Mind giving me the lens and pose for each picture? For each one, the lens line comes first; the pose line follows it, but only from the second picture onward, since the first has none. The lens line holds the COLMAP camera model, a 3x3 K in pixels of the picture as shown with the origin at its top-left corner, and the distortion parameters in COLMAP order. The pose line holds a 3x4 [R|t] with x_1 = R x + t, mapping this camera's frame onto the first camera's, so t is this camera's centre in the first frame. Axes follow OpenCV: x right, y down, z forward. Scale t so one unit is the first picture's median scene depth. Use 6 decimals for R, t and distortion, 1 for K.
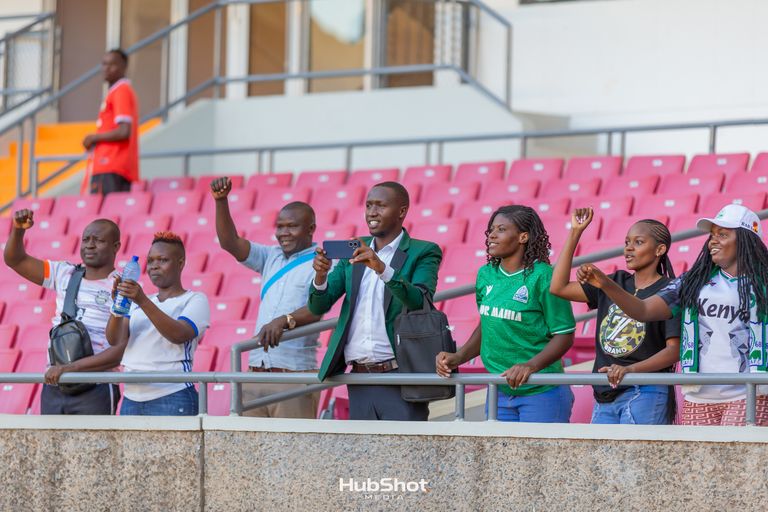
lens RADIAL K [[4177.4, 0, 384.0], [0, 4177.4, 256.0], [0, 0, 1]] dist [0.338225, 13.891274]
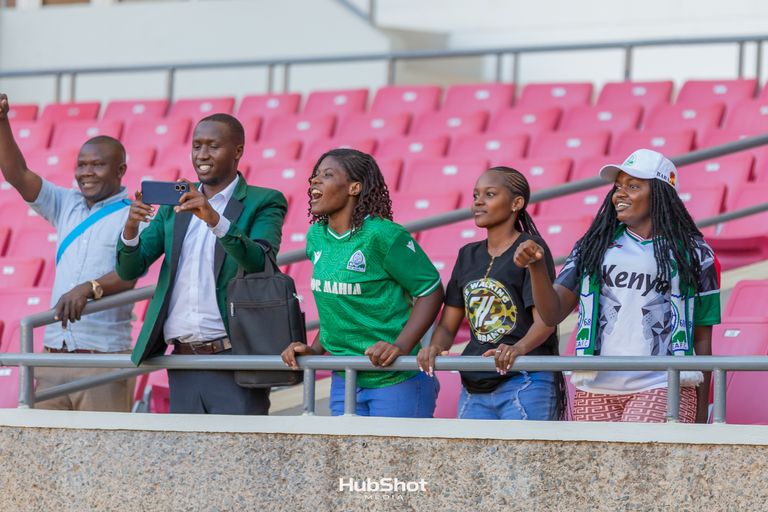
lens RADIAL K [[4177.4, 0, 384.0], [0, 4177.4, 256.0], [0, 0, 1]] dist [0.338225, 13.891274]
pose [[0.999201, 0.005608, 0.039572, 0.000782], [-0.005702, 0.999981, 0.002273, 0.007248], [-0.039559, -0.002497, 0.999214, 0.204571]]
